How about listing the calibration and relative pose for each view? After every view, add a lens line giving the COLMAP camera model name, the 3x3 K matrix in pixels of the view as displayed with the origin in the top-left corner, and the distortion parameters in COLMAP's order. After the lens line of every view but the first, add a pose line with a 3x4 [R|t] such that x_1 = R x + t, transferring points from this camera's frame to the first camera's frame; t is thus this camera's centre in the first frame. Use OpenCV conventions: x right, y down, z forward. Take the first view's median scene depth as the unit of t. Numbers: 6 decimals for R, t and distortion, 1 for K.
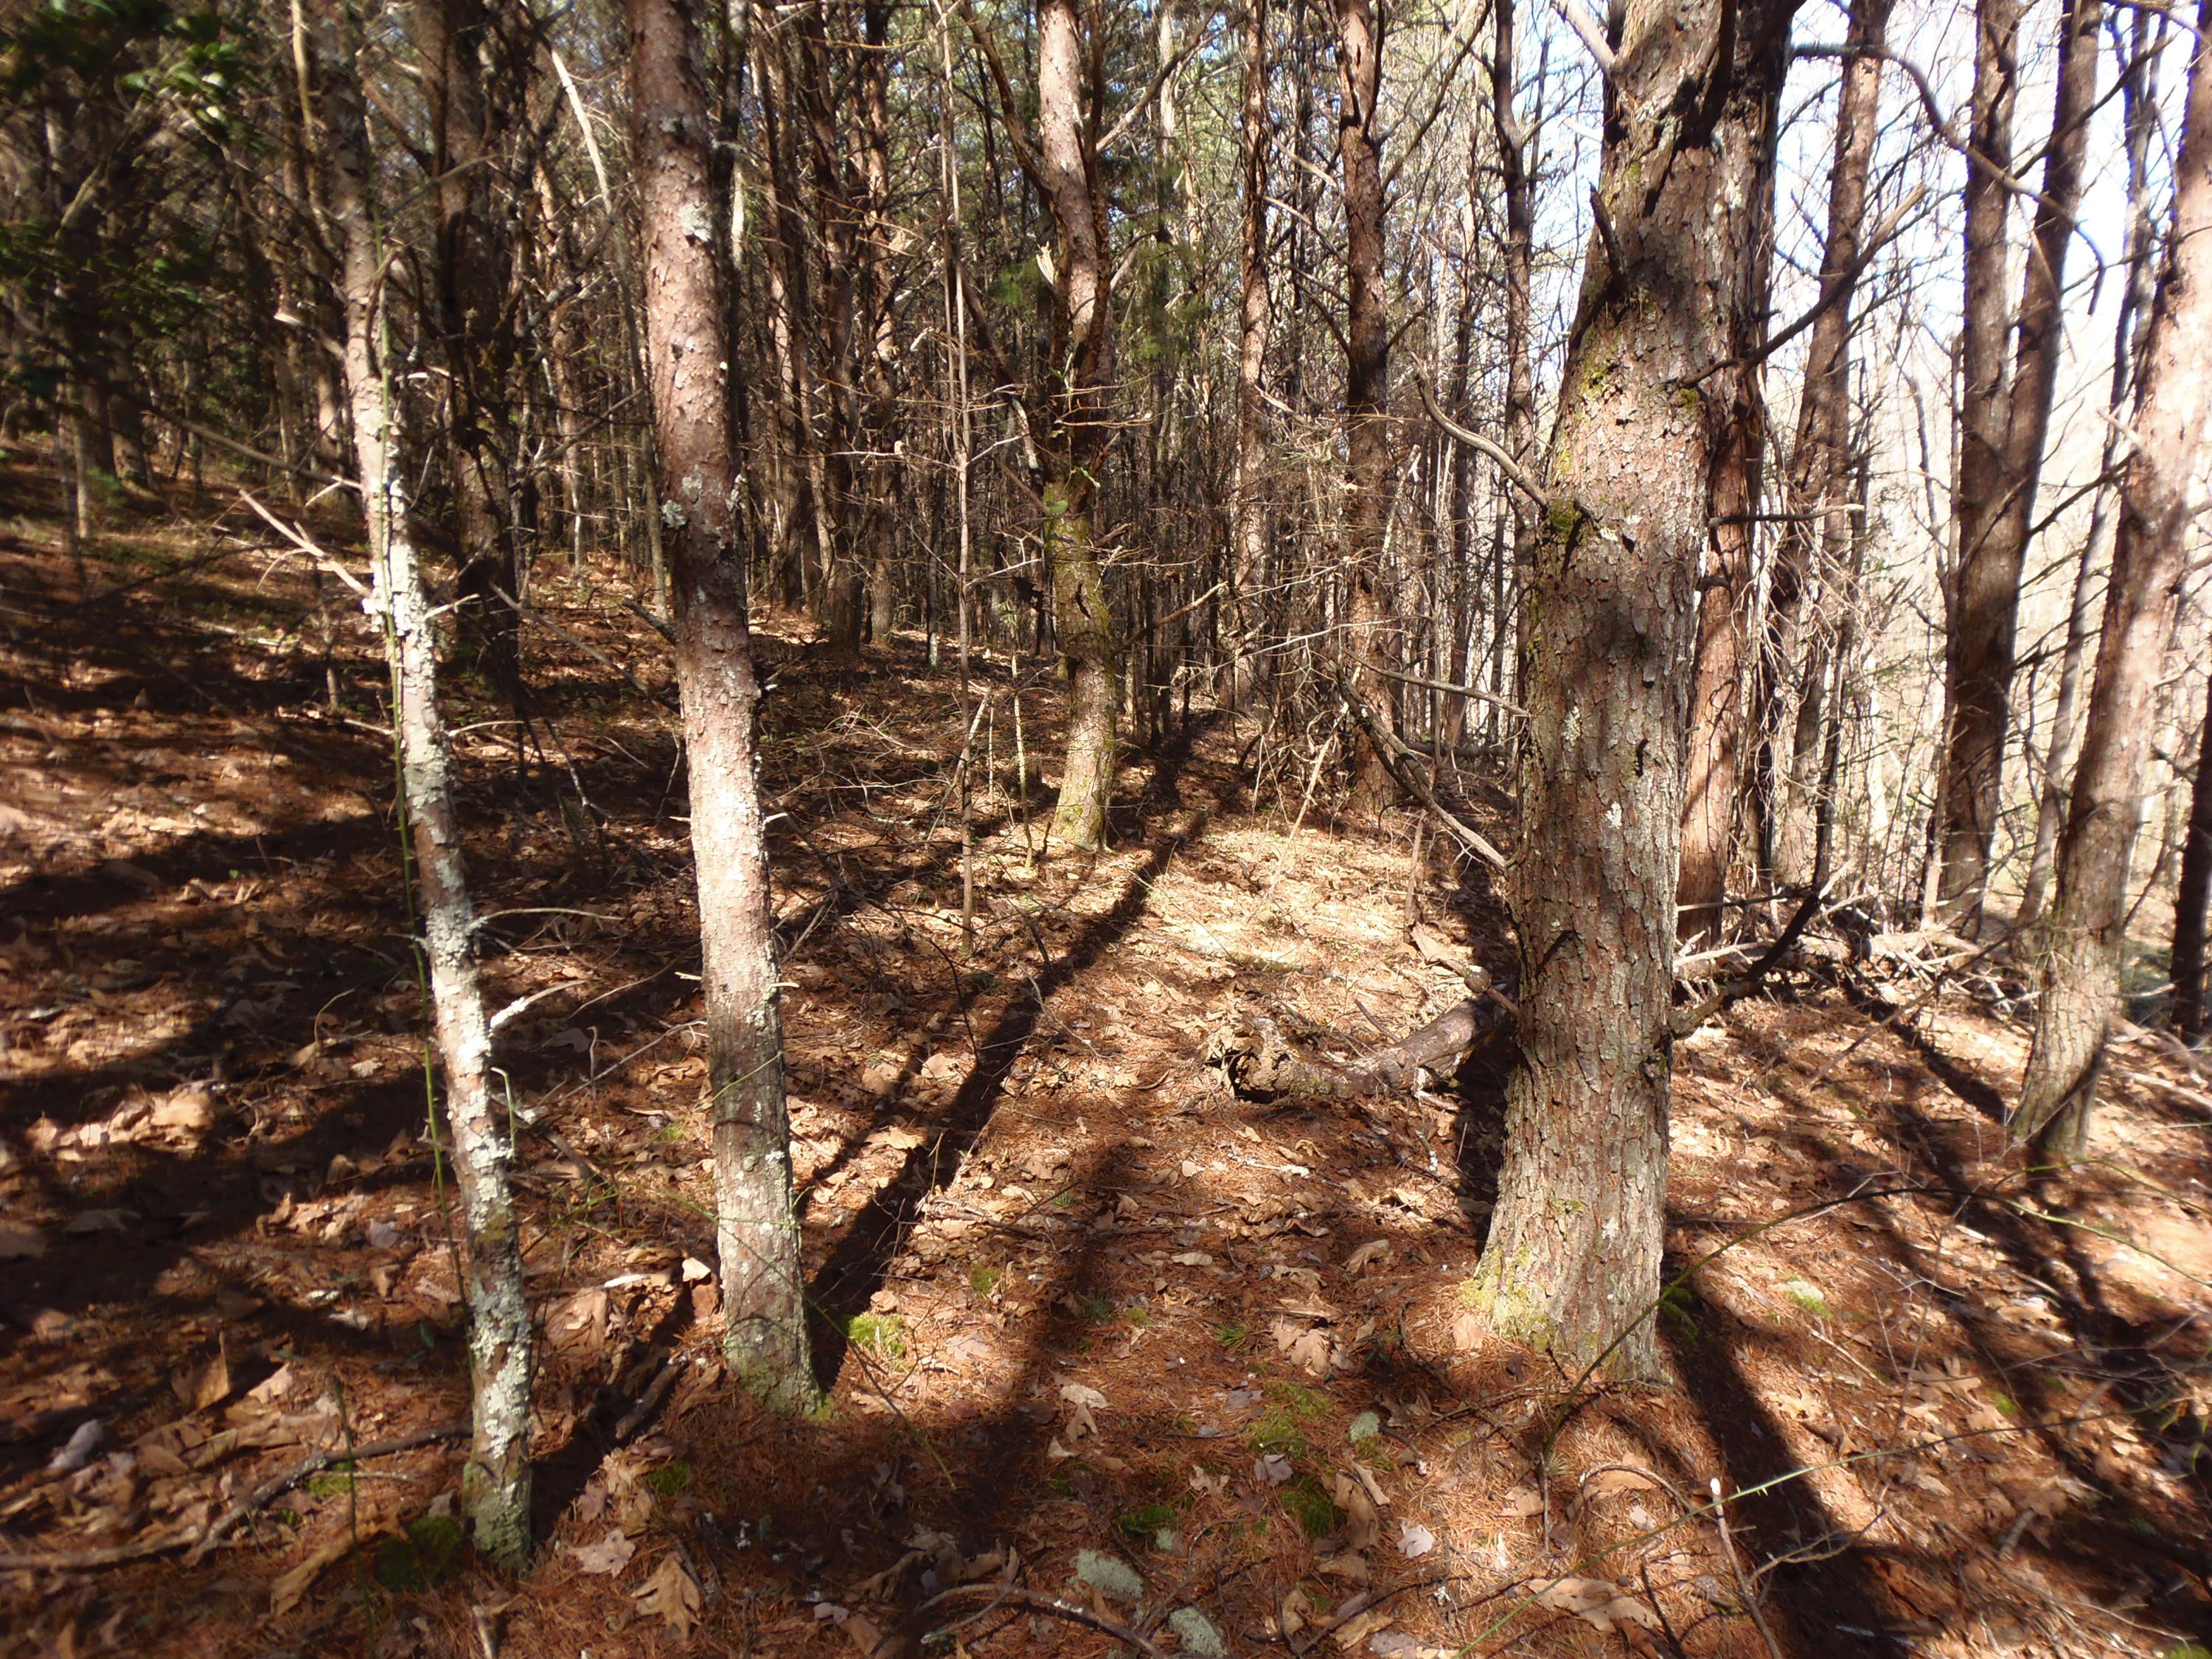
lens RADIAL K [[1527.6, 0, 1083.5], [0, 1527.6, 837.6], [0, 0, 1]] dist [-0.018902, -0.001505]
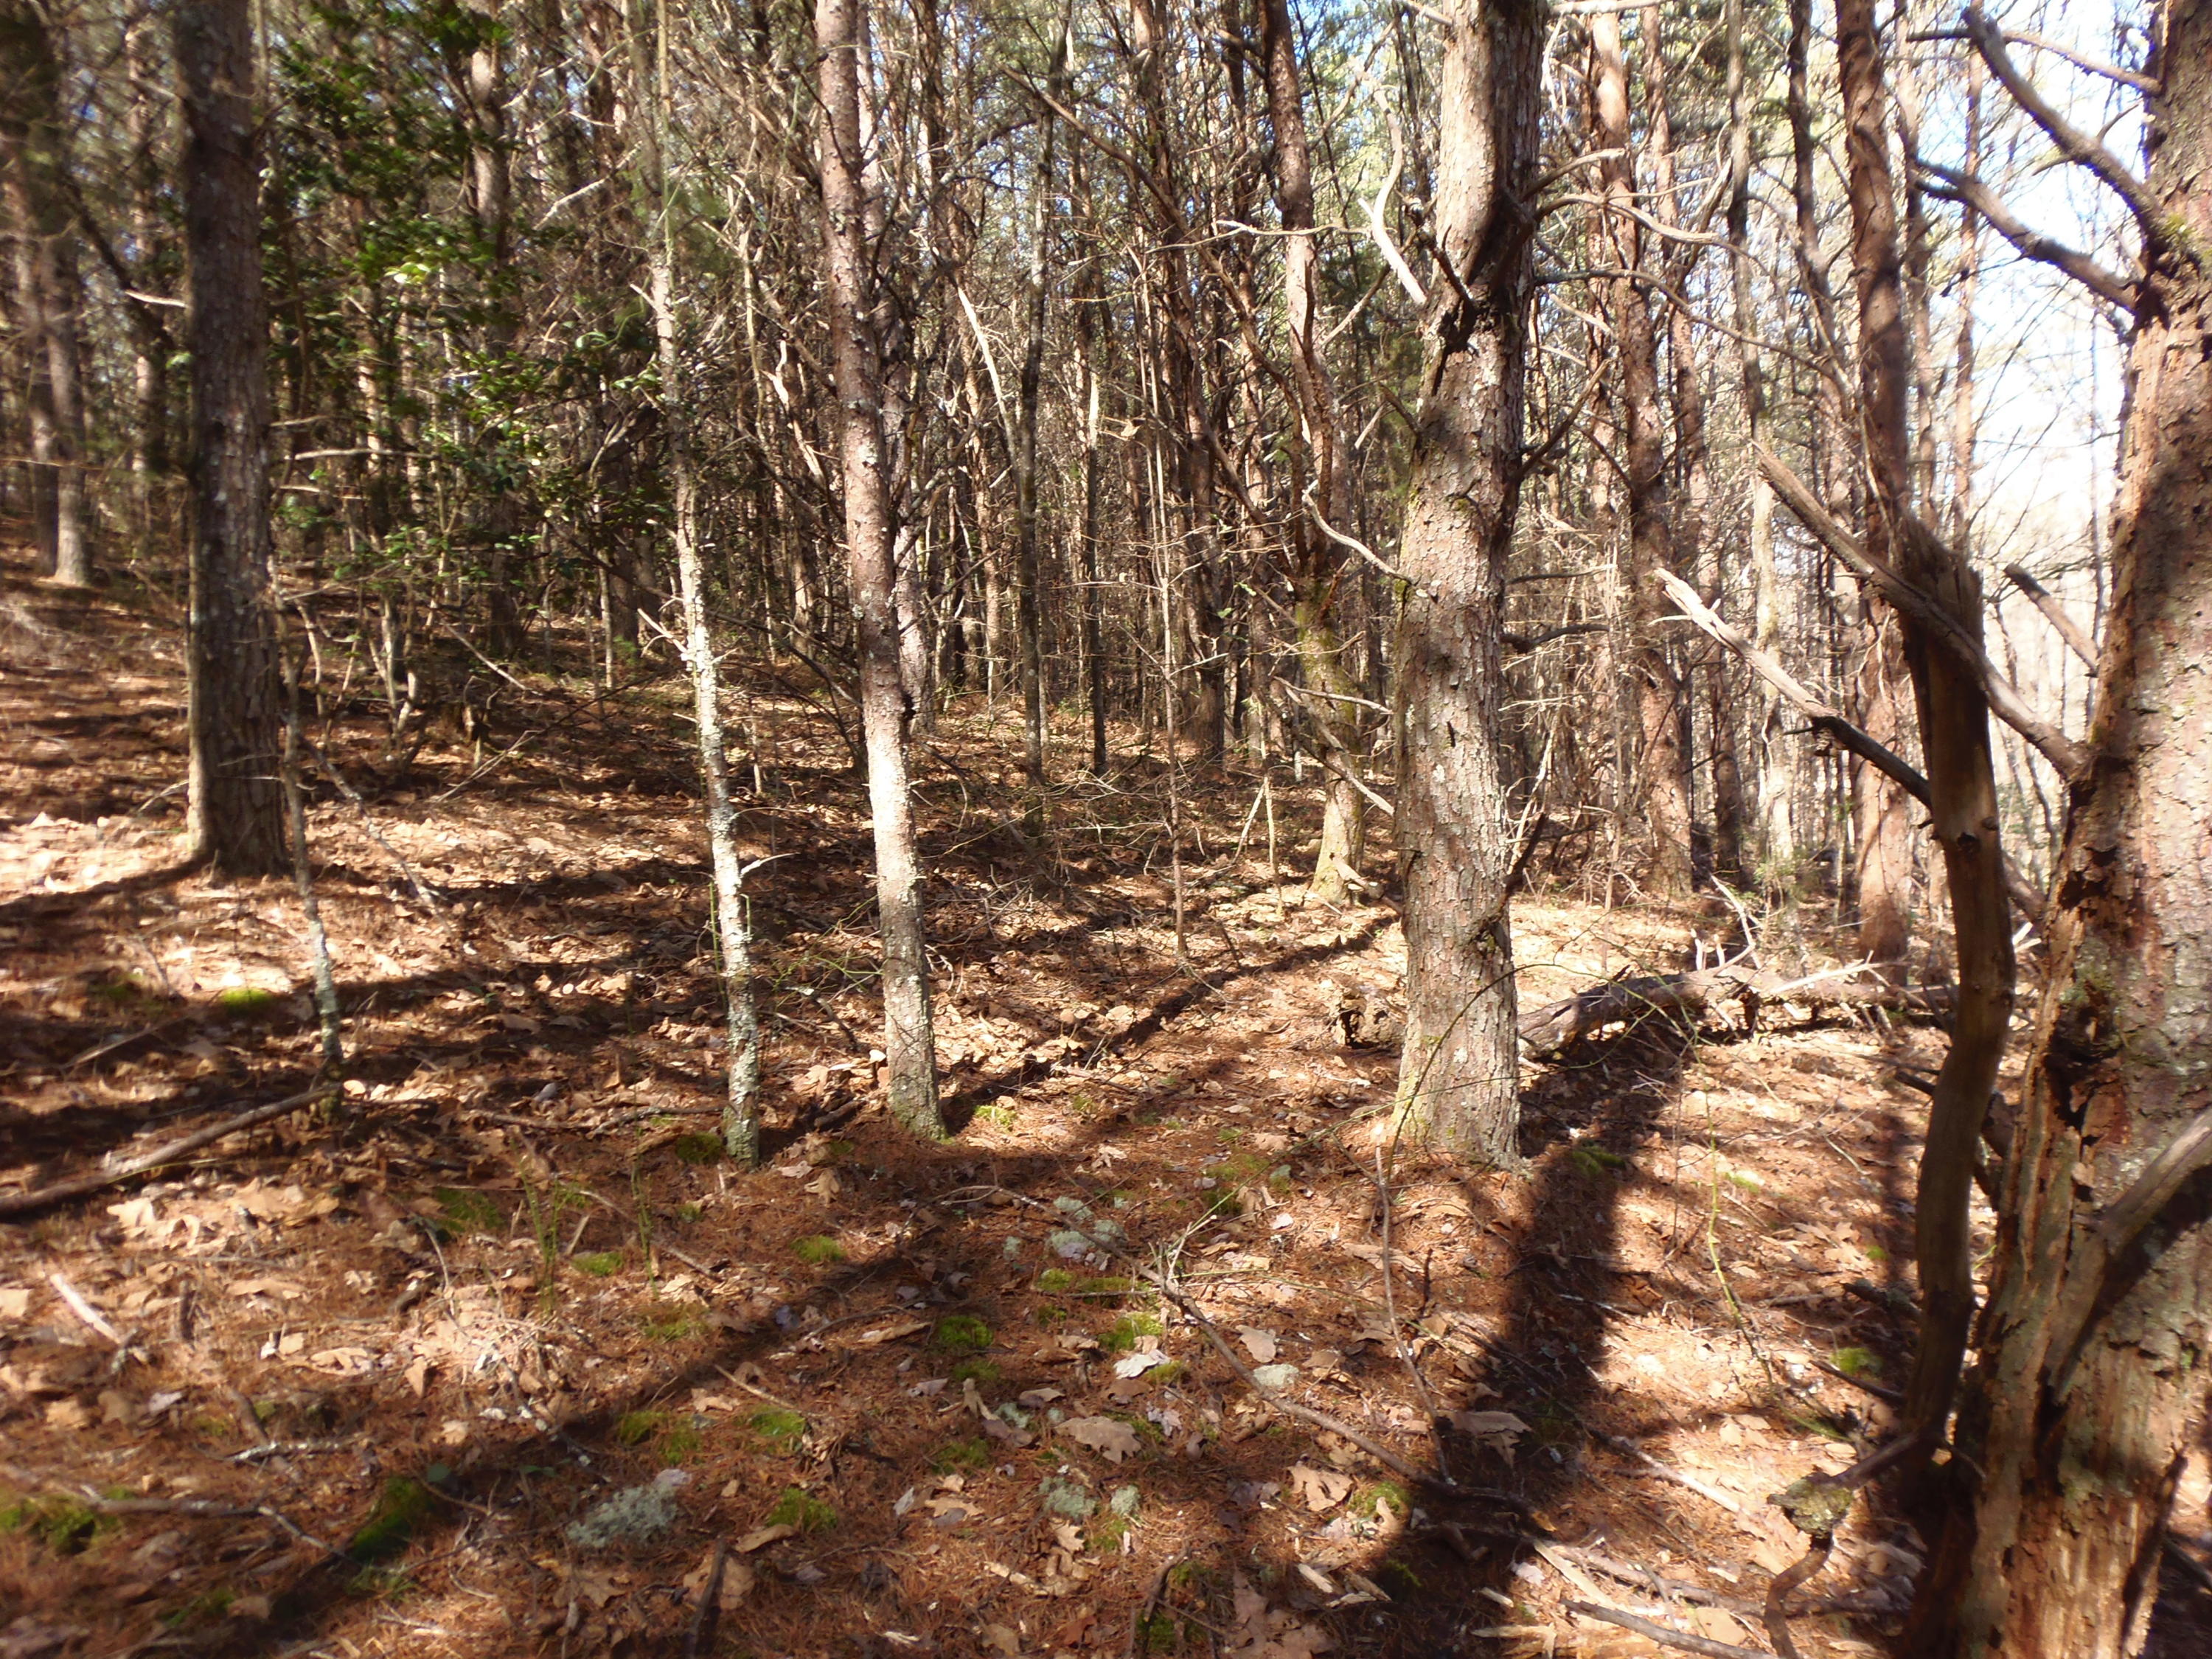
lens RADIAL K [[1503.1, 0, 1106.0], [0, 1503.1, 829.5], [0, 0, 1]] dist [-0.007323, -0.007889]
pose [[0.963691, -0.019372, -0.266317, 0.387441], [-0.005955, 0.995558, -0.093966, 0.168639], [0.266954, 0.092140, 0.959294, -0.486952]]
